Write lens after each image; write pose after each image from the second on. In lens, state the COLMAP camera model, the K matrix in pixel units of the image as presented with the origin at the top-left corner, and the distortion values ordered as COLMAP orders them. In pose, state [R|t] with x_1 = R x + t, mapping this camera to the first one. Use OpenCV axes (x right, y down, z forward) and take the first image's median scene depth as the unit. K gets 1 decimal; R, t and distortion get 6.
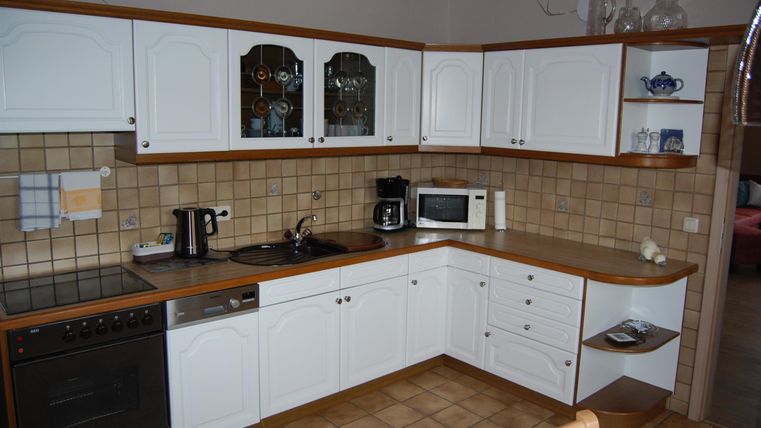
lens RADIAL K [[606.1, 0, 380.5], [0, 606.1, 214.0], [0, 0, 1]] dist [-0.063234, -0.002570]
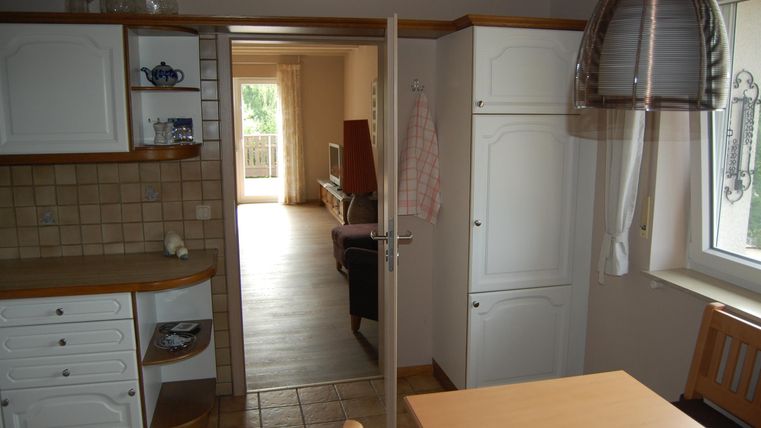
lens RADIAL K [[606.1, 0, 380.5], [0, 606.1, 214.0], [0, 0, 1]] dist [-0.063234, -0.002570]
pose [[0.473694, -0.173563, 0.863418, -0.215950], [0.155561, 0.981462, 0.111948, -0.046111], [-0.866842, 0.081285, 0.491912, 0.239433]]
